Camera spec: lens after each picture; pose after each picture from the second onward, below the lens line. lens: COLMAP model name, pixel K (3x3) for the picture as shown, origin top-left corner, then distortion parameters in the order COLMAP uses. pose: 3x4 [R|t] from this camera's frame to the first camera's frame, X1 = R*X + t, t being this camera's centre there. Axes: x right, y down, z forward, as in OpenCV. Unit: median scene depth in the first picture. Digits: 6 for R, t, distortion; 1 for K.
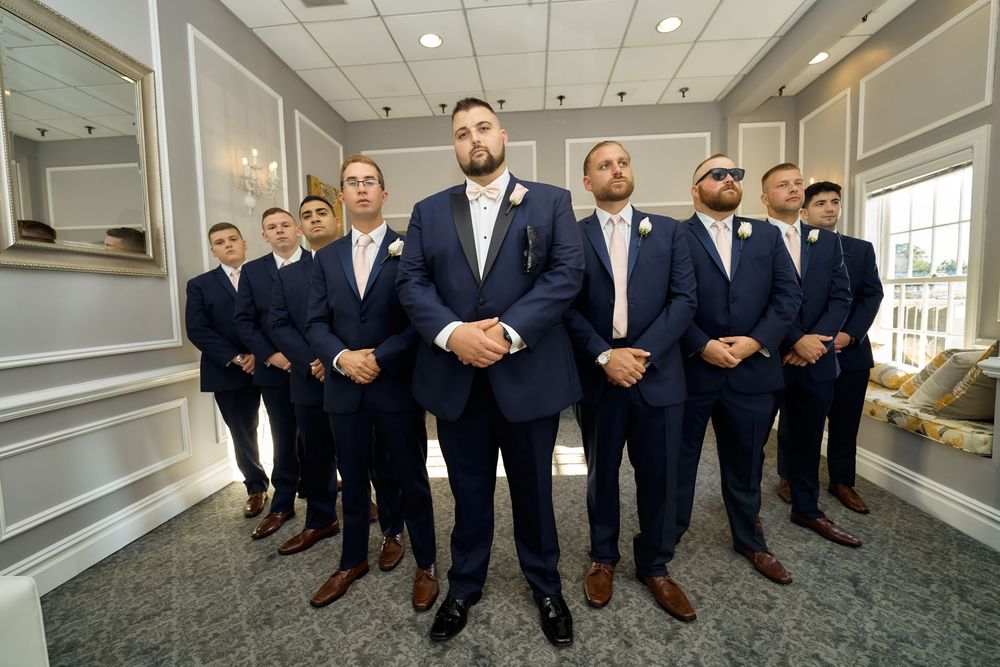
lens RADIAL K [[435.7, 0, 500.0], [0, 435.7, 333.5], [0, 0, 1]] dist [-0.024885, 0.006084]
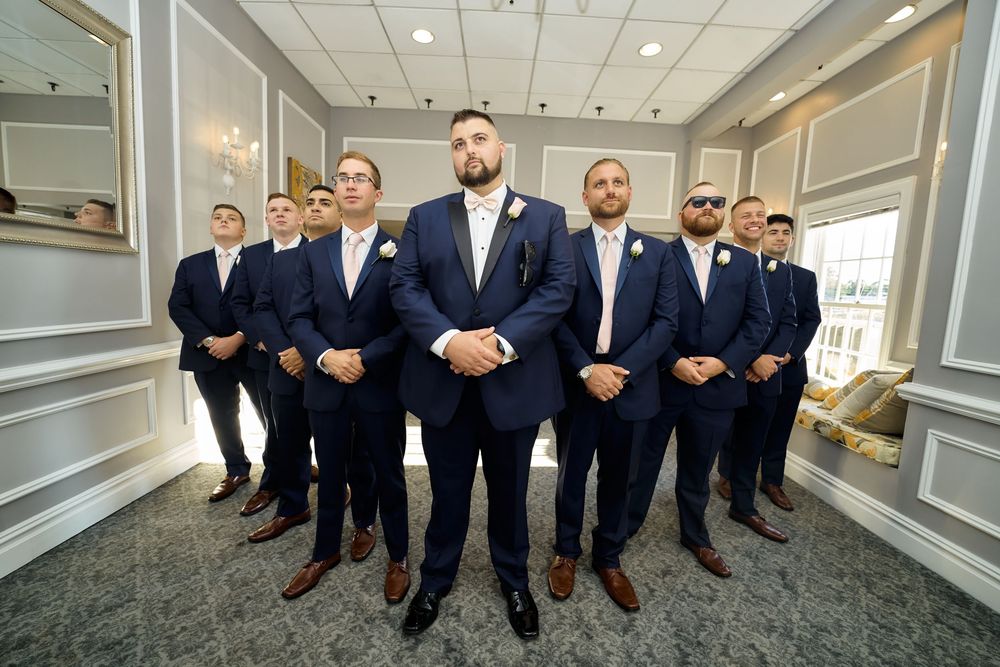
lens RADIAL K [[408.1, 0, 500.0], [0, 408.1, 333.5], [0, 0, 1]] dist [-0.033424, 0.007341]
pose [[0.993884, 0.058871, 0.093424, -0.052542], [-0.062022, 0.997587, 0.031189, -0.044839], [-0.091363, -0.036793, 0.995138, 0.037912]]
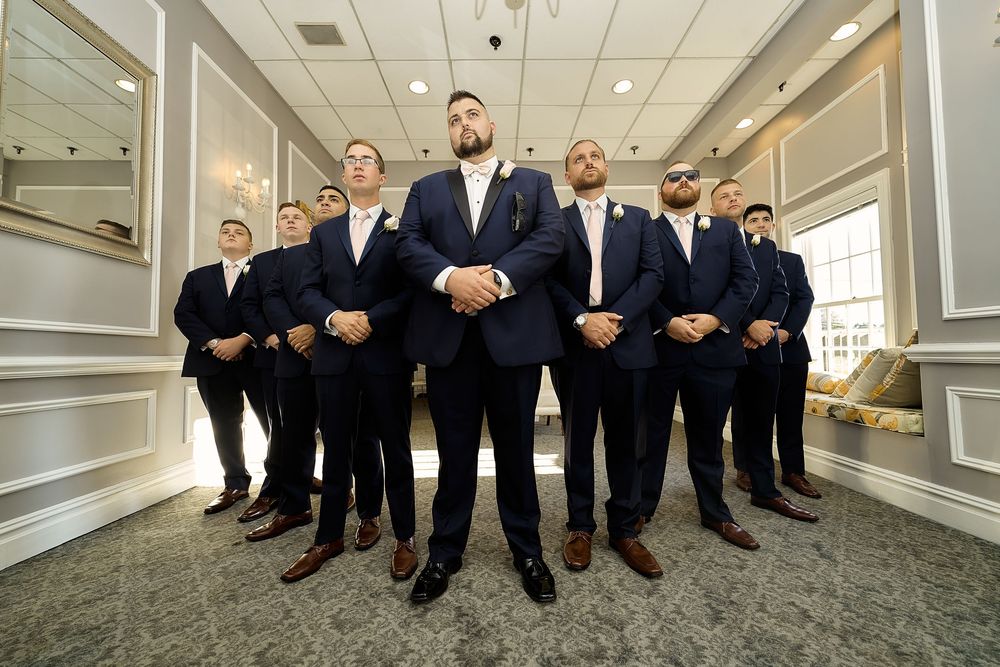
lens RADIAL K [[405.3, 0, 500.0], [0, 405.3, 333.5], [0, 0, 1]] dist [0.010856, -0.000591]
pose [[0.996494, 0.020416, 0.081134, -0.040866], [-0.010092, 0.992019, -0.125682, 0.188986], [-0.083052, 0.124423, 0.988747, 0.003489]]
